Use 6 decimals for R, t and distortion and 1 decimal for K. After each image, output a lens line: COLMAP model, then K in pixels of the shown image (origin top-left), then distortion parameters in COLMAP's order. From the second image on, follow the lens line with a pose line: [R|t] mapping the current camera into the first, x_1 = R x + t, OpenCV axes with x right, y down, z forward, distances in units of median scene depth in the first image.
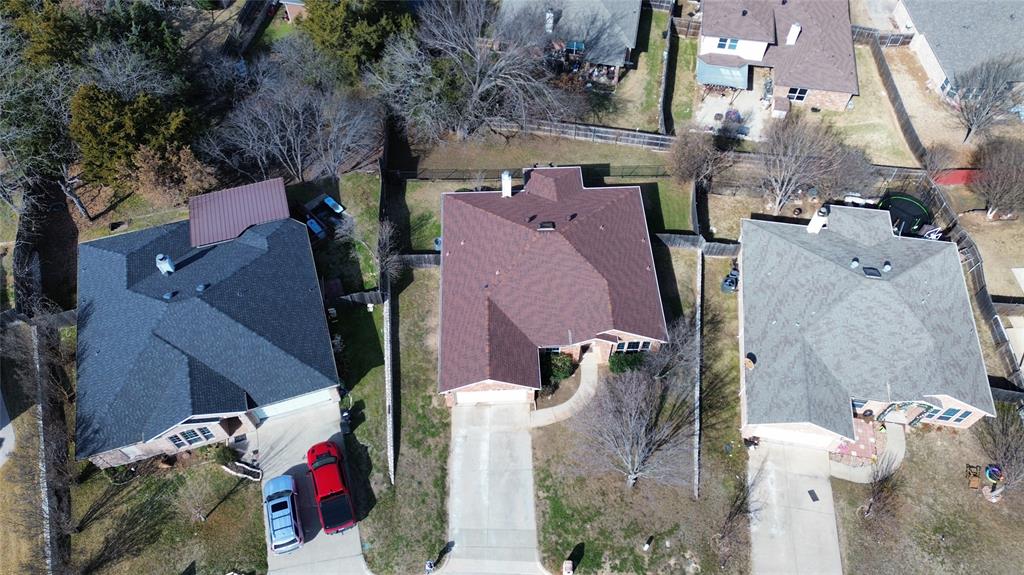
lens RADIAL K [[718.2, 0, 514.5], [0, 718.2, 281.0], [0, 0, 1]] dist [0.088113, -0.087482]
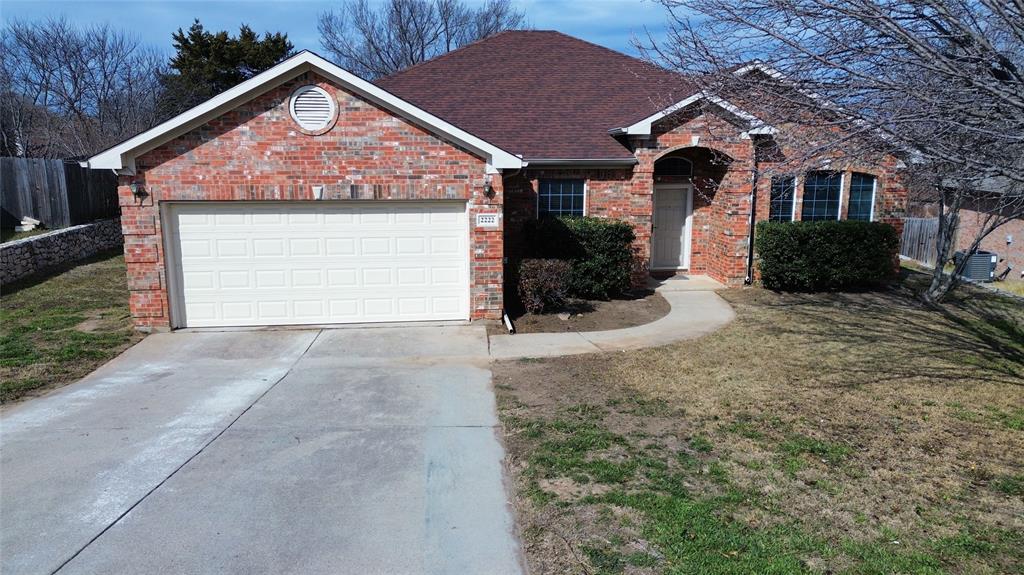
lens RADIAL K [[718.2, 0, 514.5], [0, 718.2, 281.0], [0, 0, 1]] dist [0.088113, -0.087482]
pose [[0.999079, -0.003112, 0.042788, 0.021501], [0.032663, 0.701799, -0.711626, 0.349507], [-0.027814, 0.712368, 0.701254, 0.850726]]
